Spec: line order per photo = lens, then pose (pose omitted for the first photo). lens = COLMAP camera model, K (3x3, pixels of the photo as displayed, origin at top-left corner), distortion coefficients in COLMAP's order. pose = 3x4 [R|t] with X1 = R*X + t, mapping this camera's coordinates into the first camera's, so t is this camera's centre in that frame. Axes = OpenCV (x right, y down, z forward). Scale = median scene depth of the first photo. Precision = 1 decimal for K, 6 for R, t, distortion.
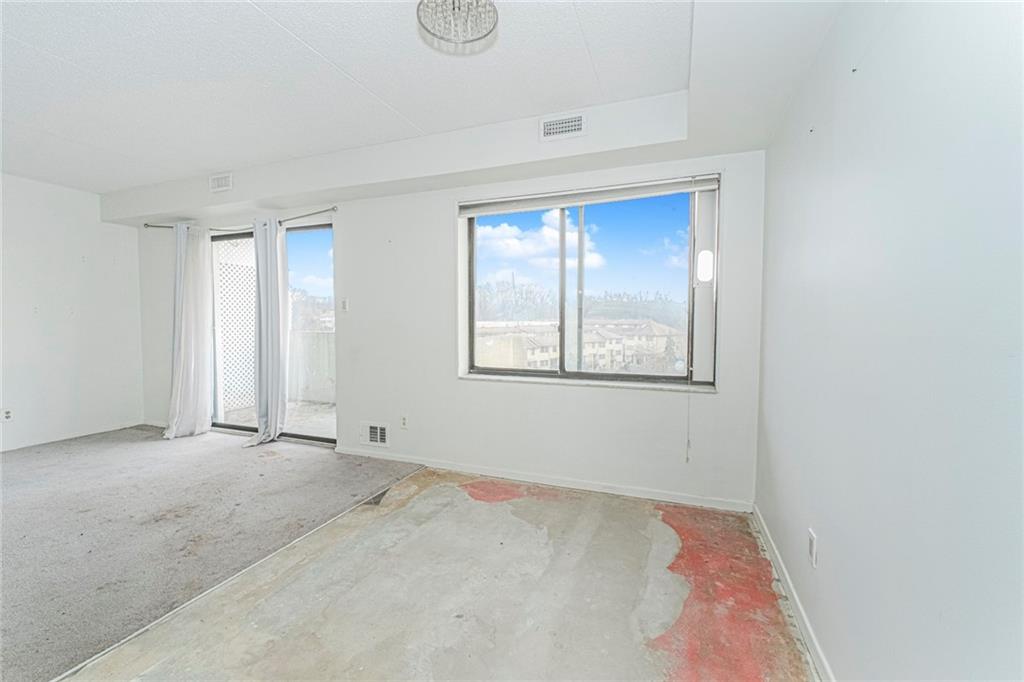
lens RADIAL K [[429.4, 0, 510.3], [0, 429.4, 337.3], [0, 0, 1]] dist [0.003161, -0.000983]
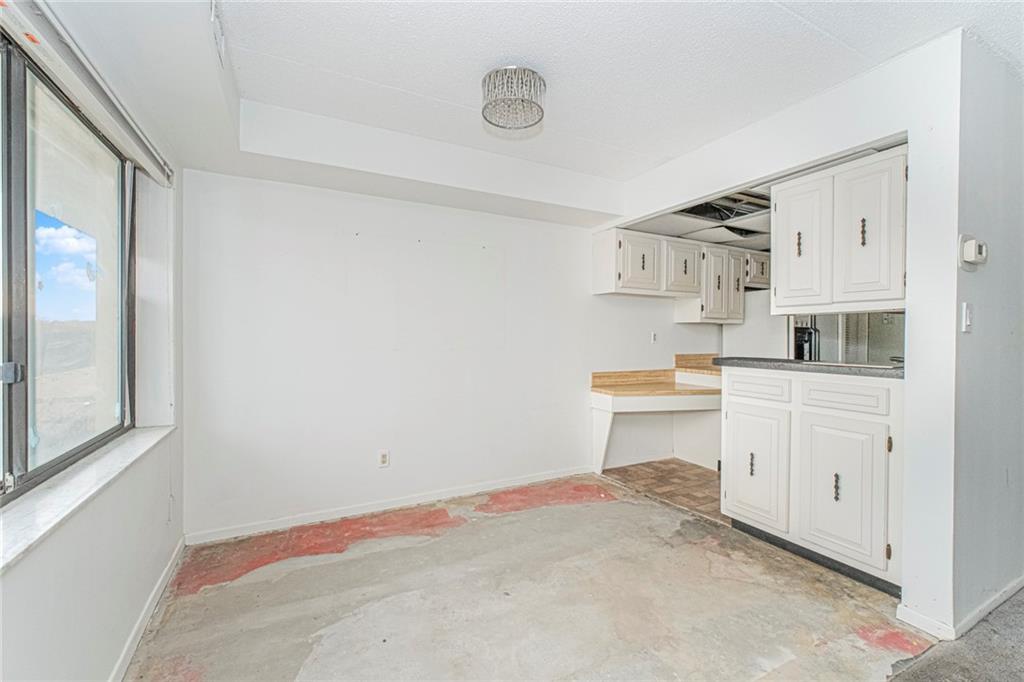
lens RADIAL K [[429.4, 0, 510.4], [0, 429.4, 337.2], [0, 0, 1]] dist [0.003161, -0.000983]
pose [[-0.748268, -0.008107, 0.663347, -0.542618], [0.020699, 0.999153, 0.035561, -0.063215], [-0.663074, 0.040340, -0.747466, 1.103741]]
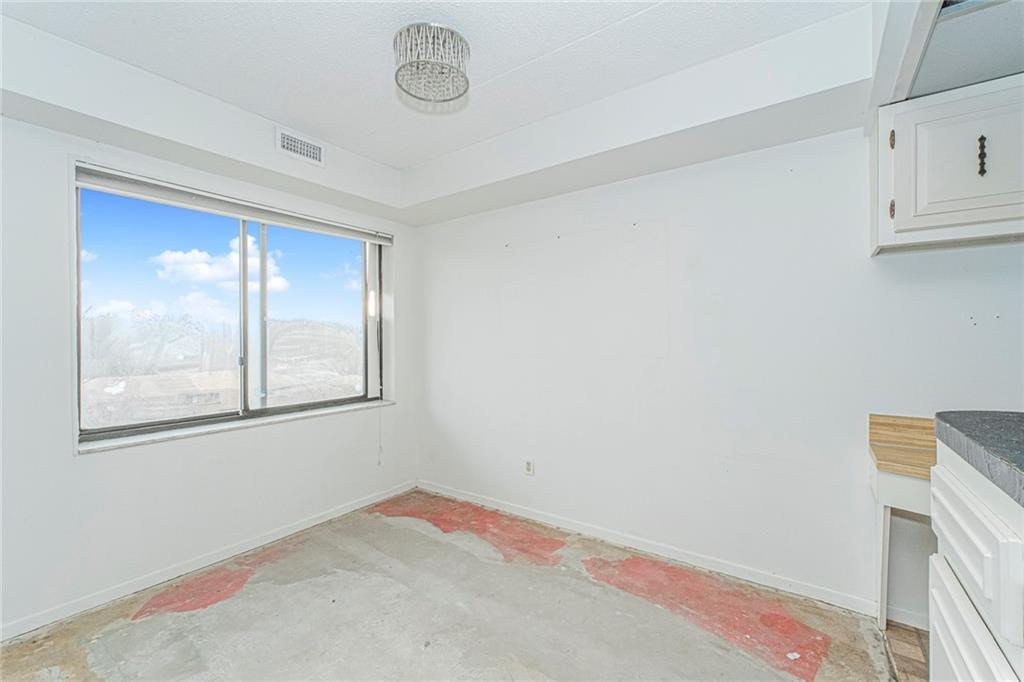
lens RADIAL K [[429.4, 0, 510.2], [0, 429.4, 338.5], [0, 0, 1]] dist [0.003161, -0.000983]
pose [[0.256229, -0.002501, 0.966613, -0.627153], [0.045682, 0.998911, -0.009524, -0.035383], [-0.965536, 0.046597, 0.256064, 0.304614]]
